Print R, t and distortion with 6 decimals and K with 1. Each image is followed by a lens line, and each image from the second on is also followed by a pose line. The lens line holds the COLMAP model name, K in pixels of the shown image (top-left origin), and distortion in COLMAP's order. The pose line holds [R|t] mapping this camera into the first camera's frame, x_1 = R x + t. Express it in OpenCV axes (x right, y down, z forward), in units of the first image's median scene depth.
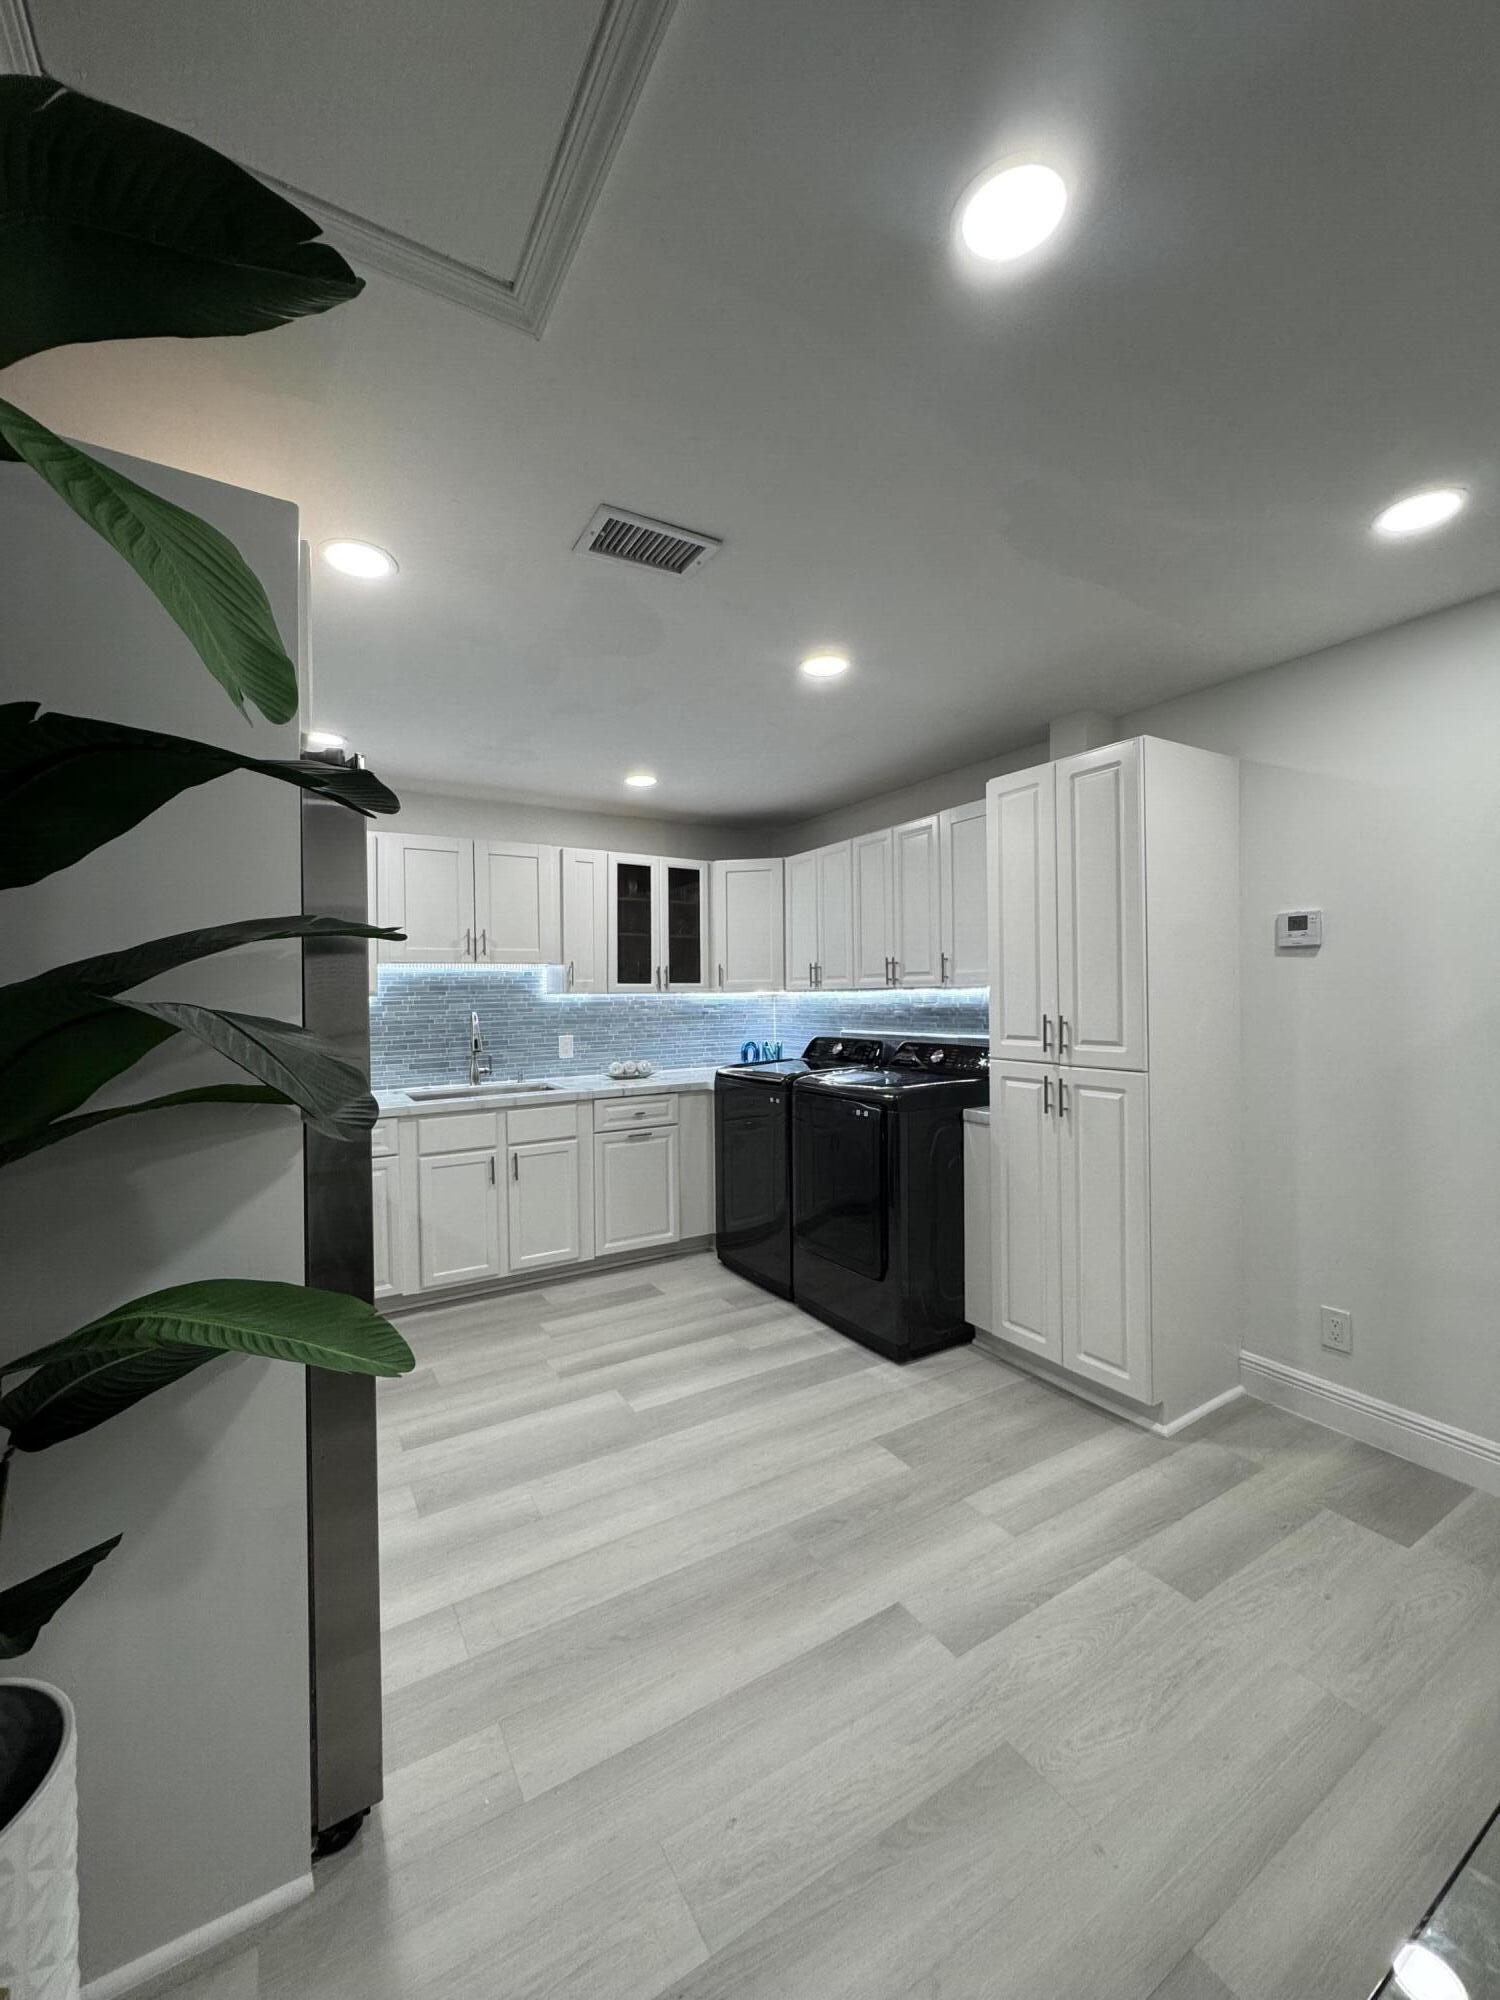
lens RADIAL K [[799.5, 0, 762.3], [0, 799.5, 999.1], [0, 0, 1]] dist [-0.003121, 0.000193]
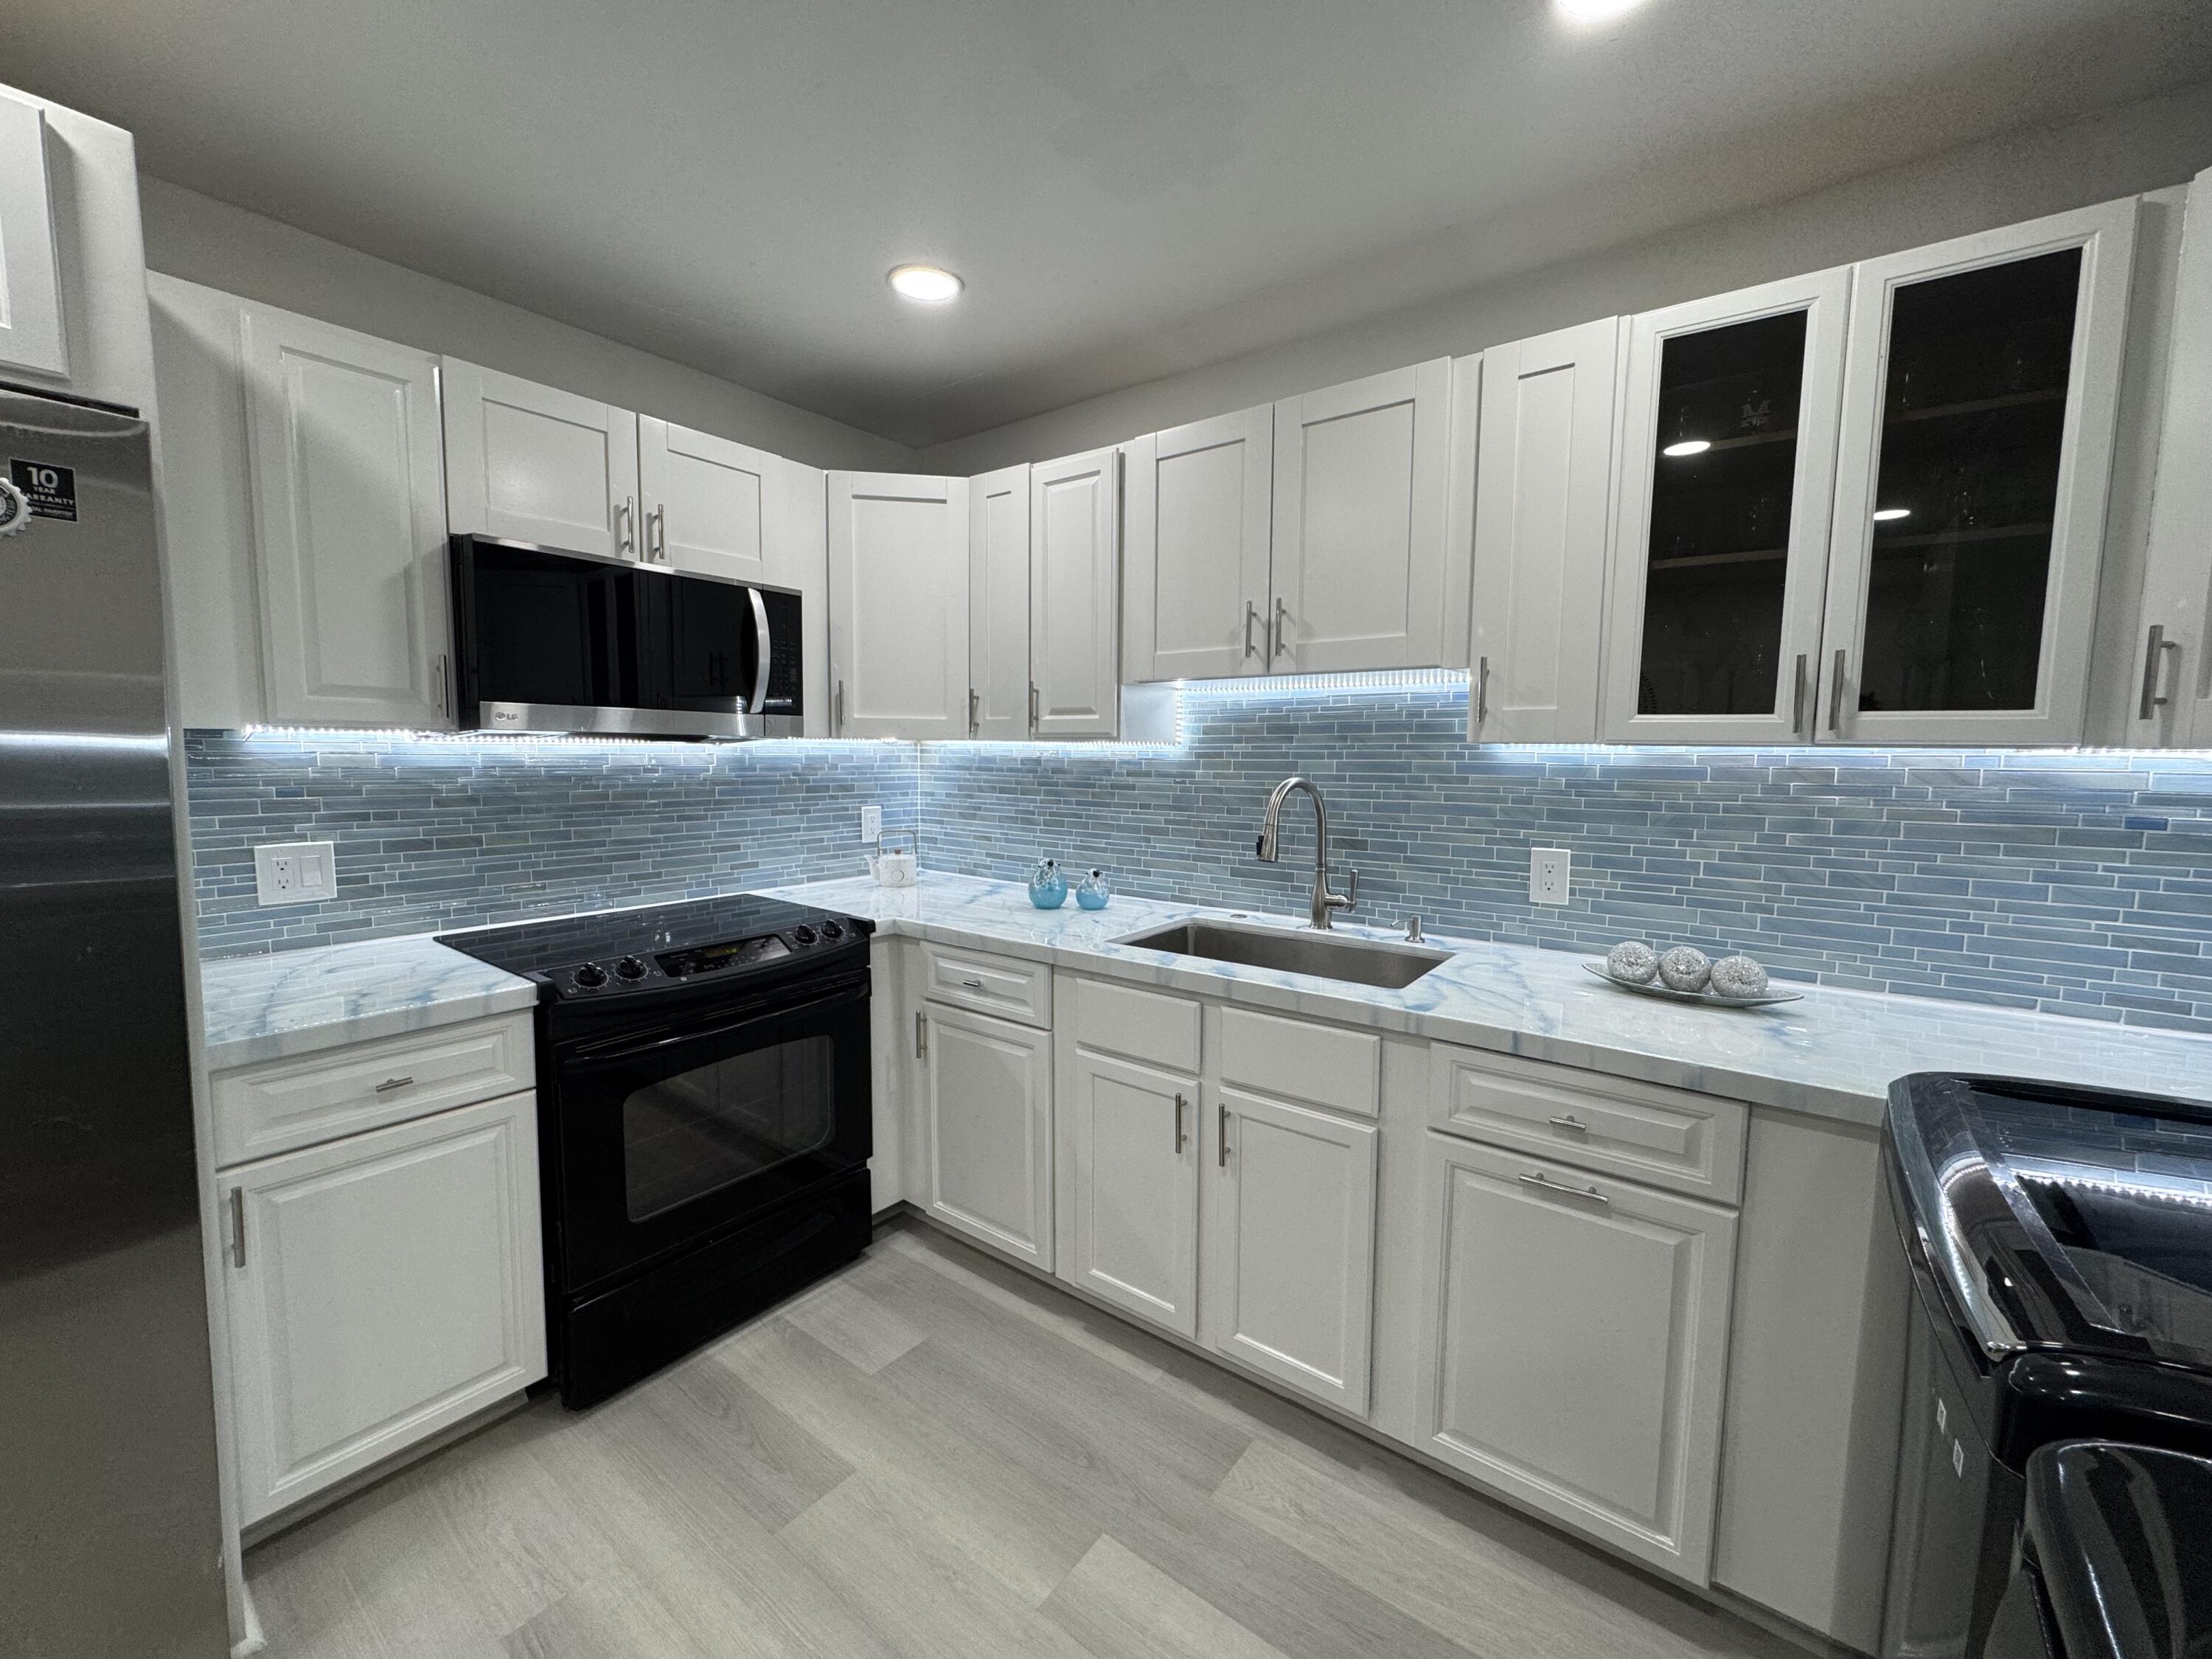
lens RADIAL K [[884.2, 0, 1099.3], [0, 884.2, 823.2], [0, 0, 1]] dist [-0.003121, 0.000193]
pose [[0.356845, 0.094915, -0.929329, 0.094992], [-0.018525, 0.995348, 0.094545, -0.005147], [0.933980, -0.016522, 0.356944, 0.705820]]
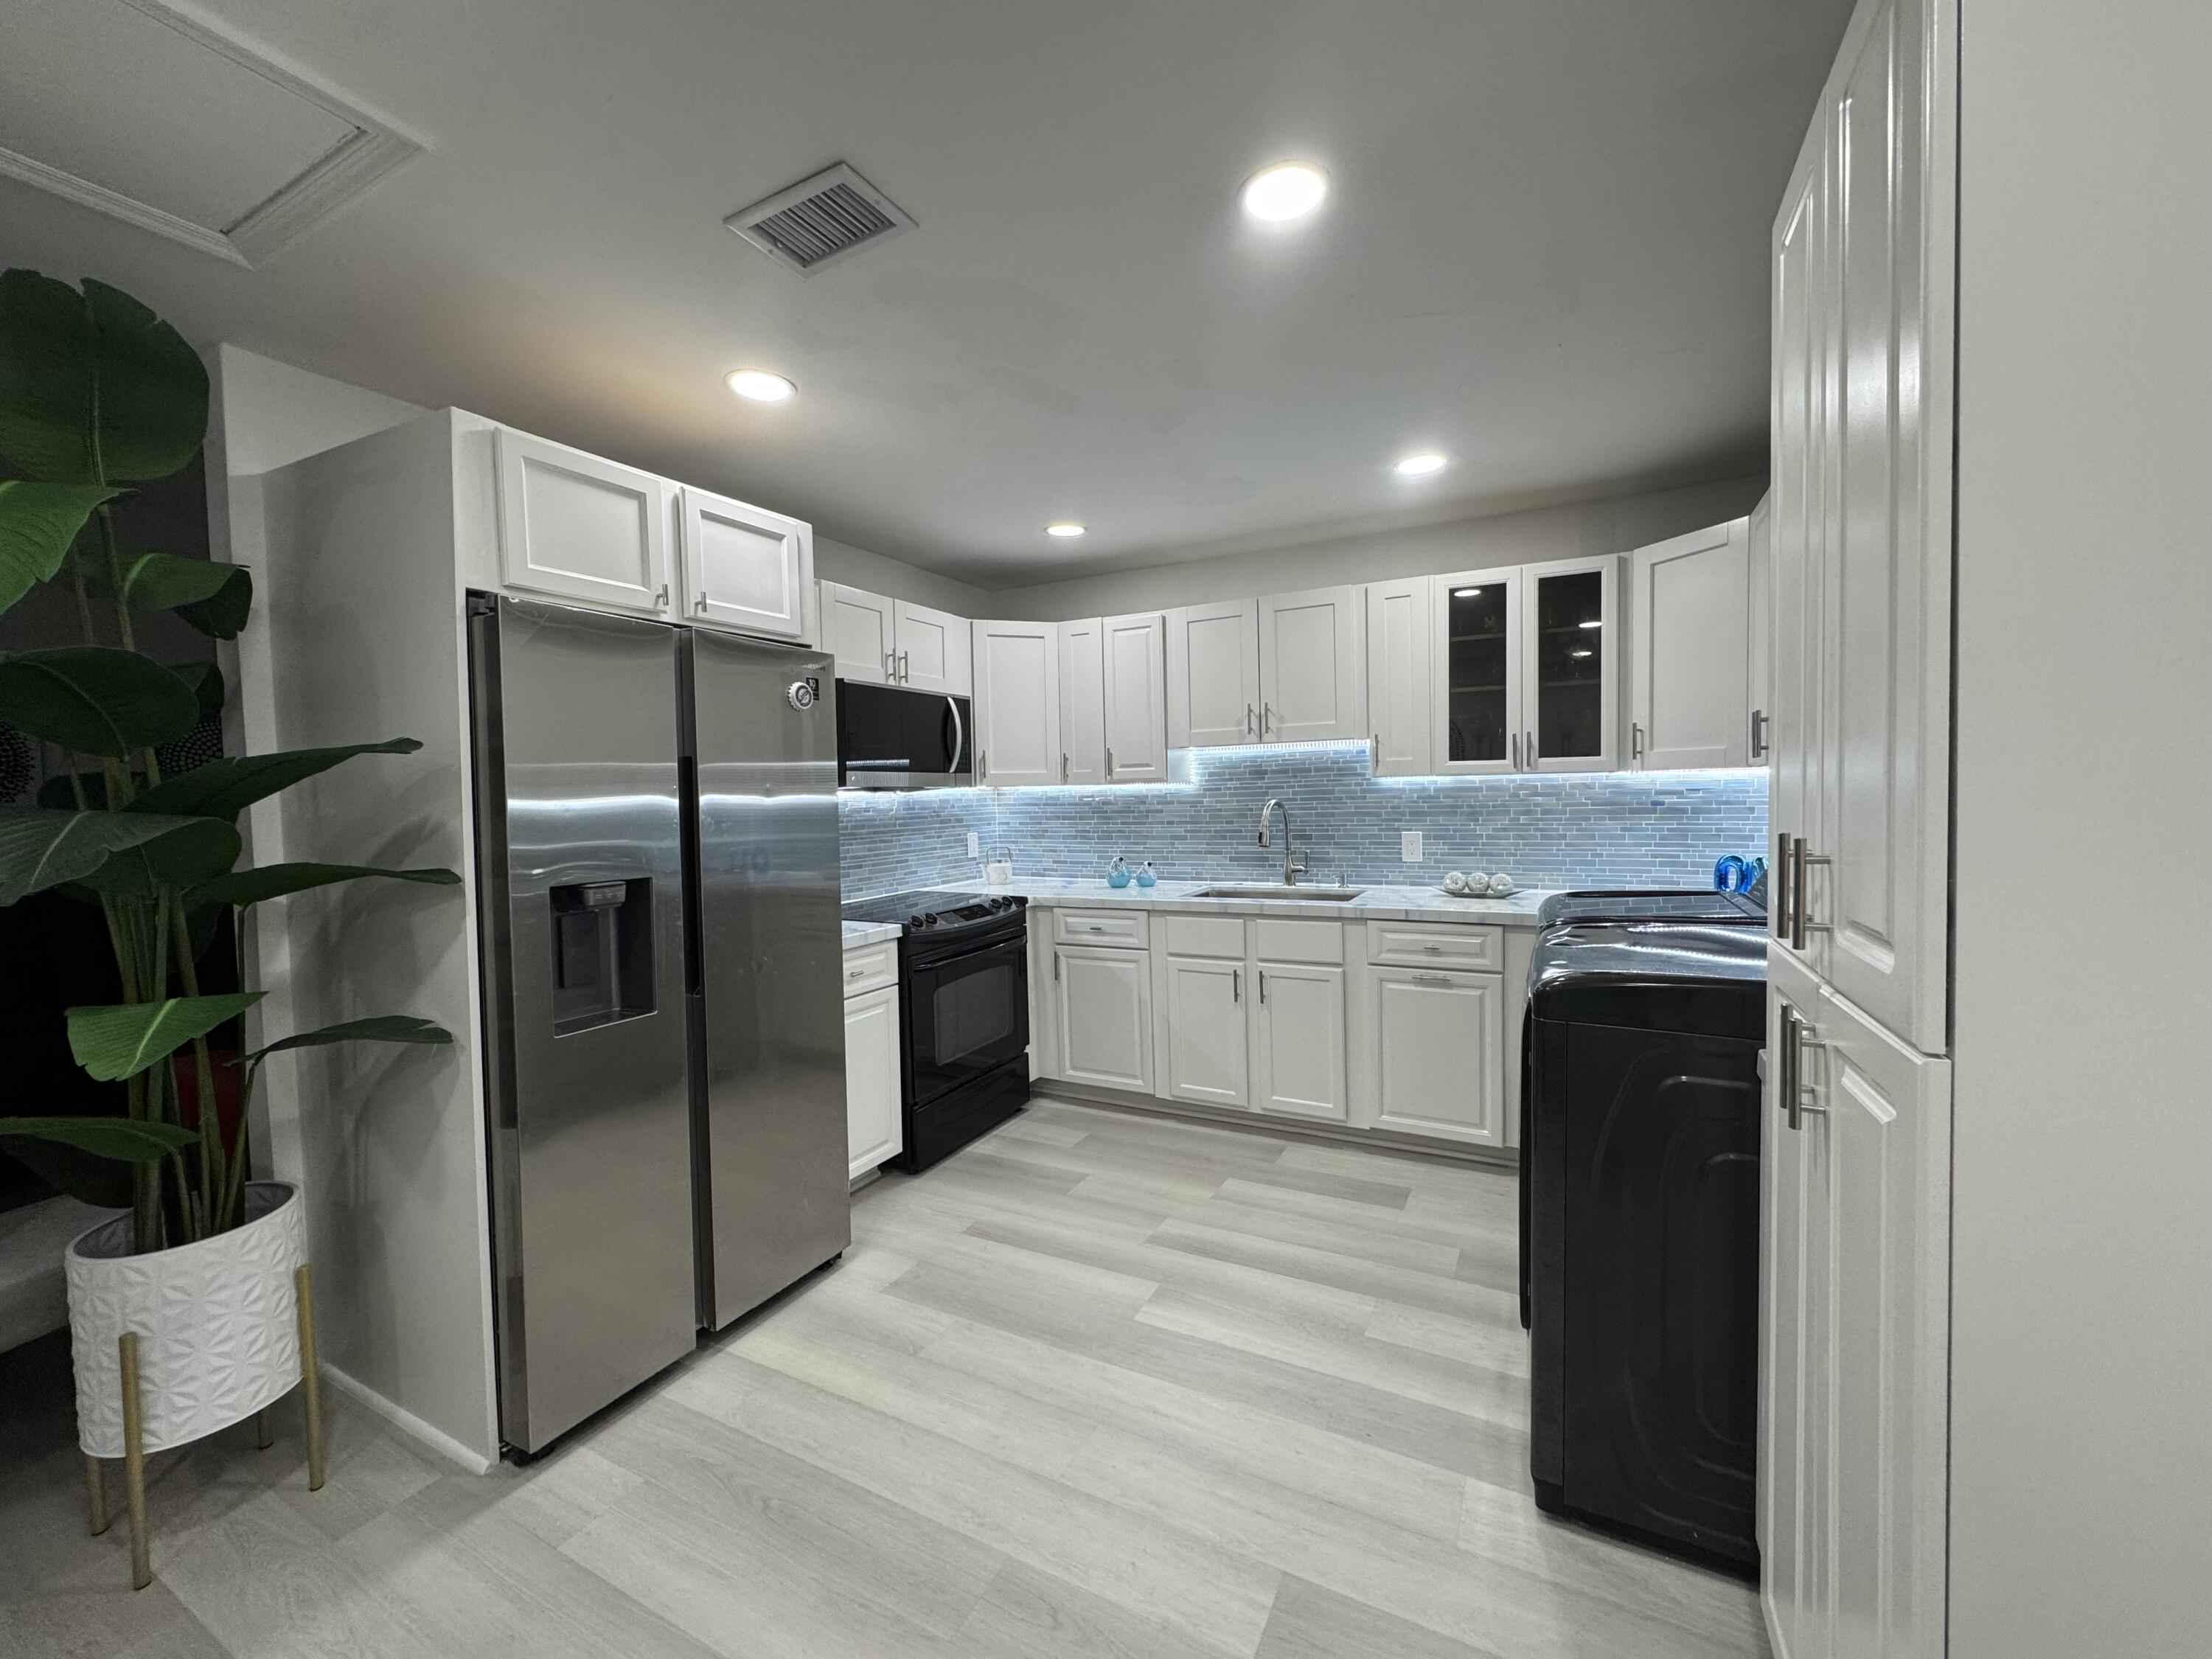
lens RADIAL K [[884.2, 0, 1100.2], [0, 884.2, 822.6], [0, 0, 1]] dist [-0.003121, 0.000193]
pose [[0.504782, 0.031865, -0.862659, 0.365379], [0.013532, 0.998904, 0.044816, -0.004743], [0.863141, -0.034296, 0.503797, 0.364898]]
